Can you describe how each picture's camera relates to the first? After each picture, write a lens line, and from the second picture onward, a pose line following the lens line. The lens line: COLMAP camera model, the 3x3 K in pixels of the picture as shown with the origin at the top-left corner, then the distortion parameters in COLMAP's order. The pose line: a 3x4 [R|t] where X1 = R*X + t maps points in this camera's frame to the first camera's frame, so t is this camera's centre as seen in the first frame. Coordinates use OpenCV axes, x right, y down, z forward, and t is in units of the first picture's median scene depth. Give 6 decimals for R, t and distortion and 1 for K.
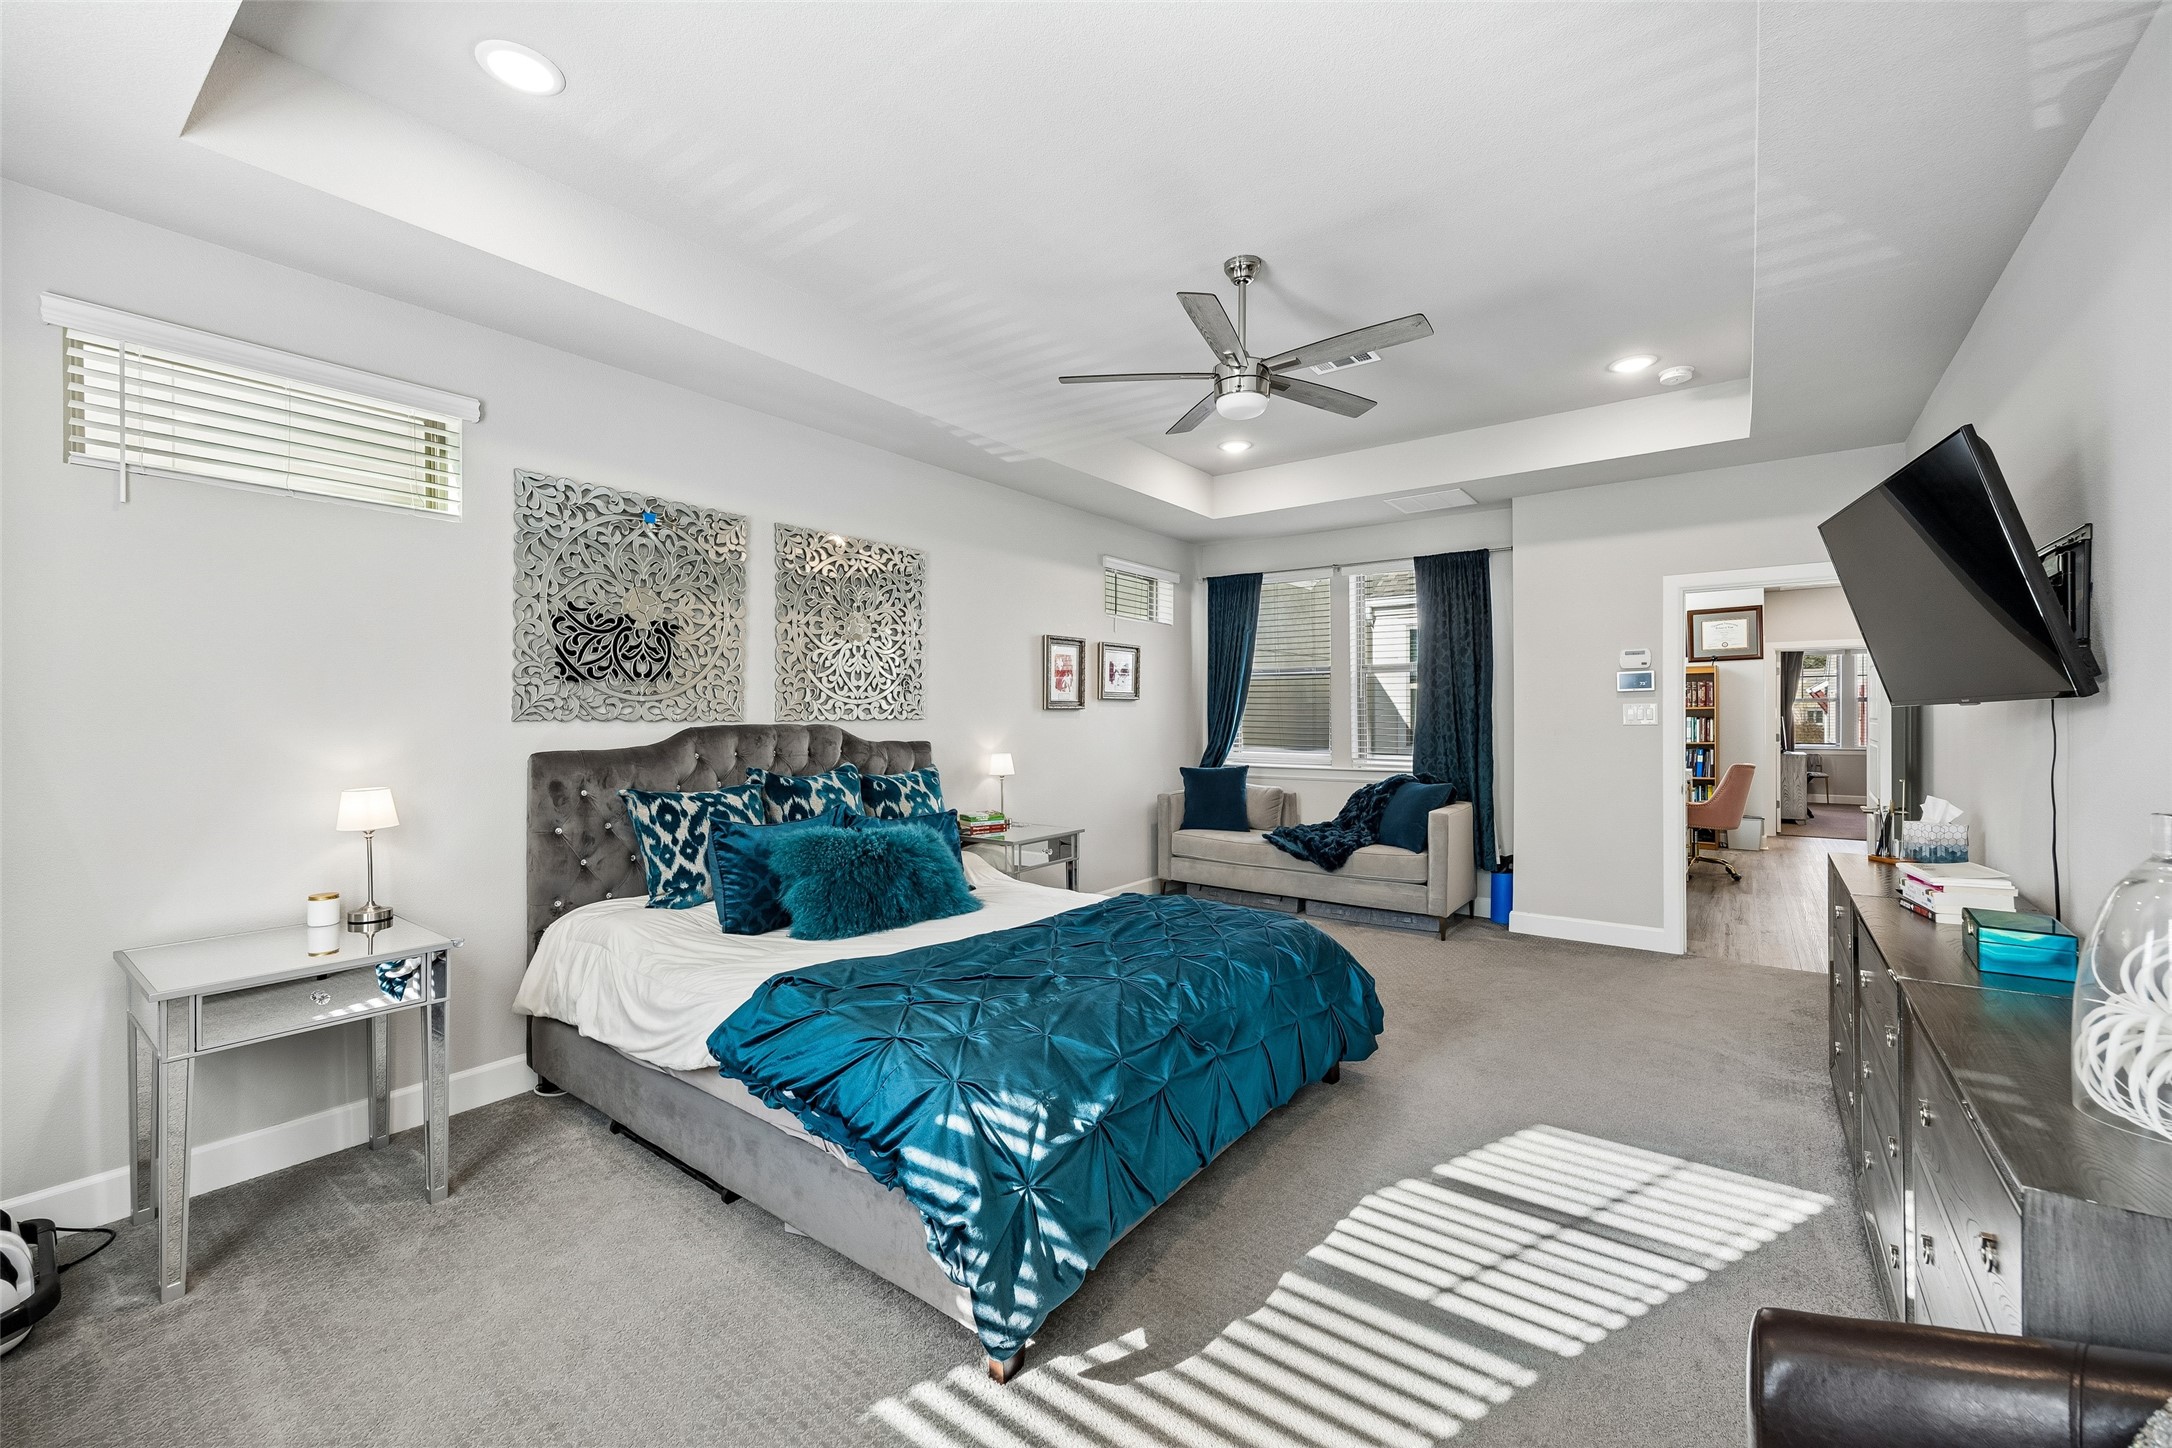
lens RADIAL K [[829.1, 0, 1103.6], [0, 829.1, 719.0], [0, 0, 1]] dist [-0.001385, -0.000780]
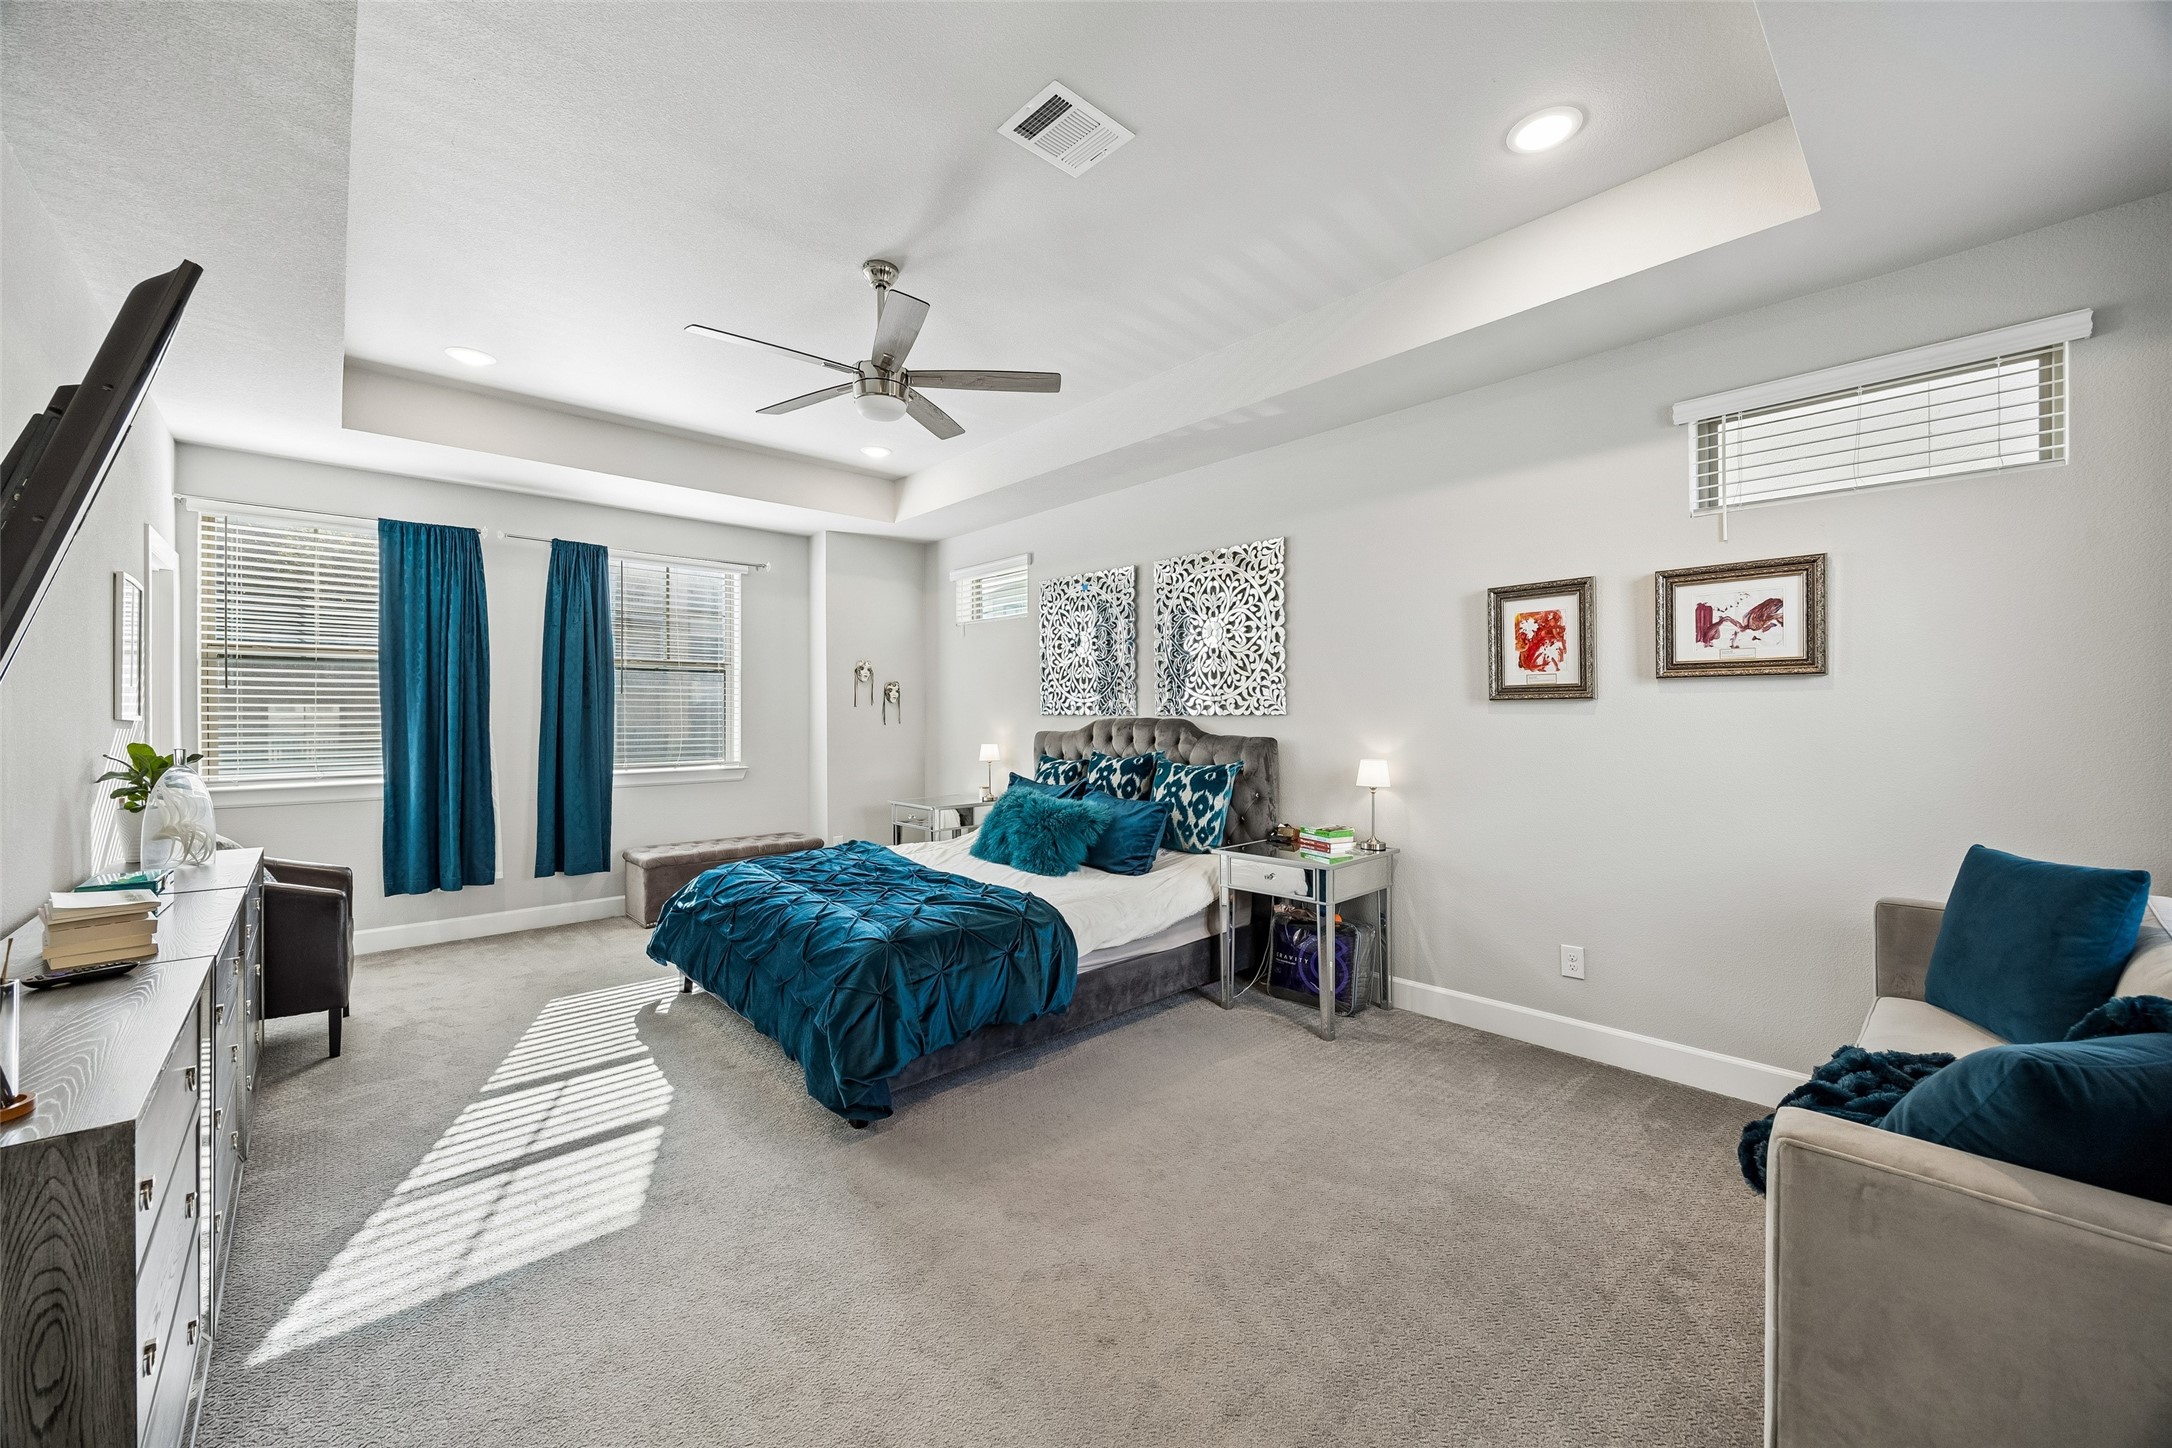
lens RADIAL K [[829.1, 0, 1103.8], [0, 829.1, 714.5], [0, 0, 1]] dist [-0.001385, -0.000780]
pose [[-0.155677, 0.003935, -0.987800, 0.810639], [0.000121, 0.999992, 0.003964, -0.004011], [0.987808, 0.000498, -0.155676, 1.020064]]
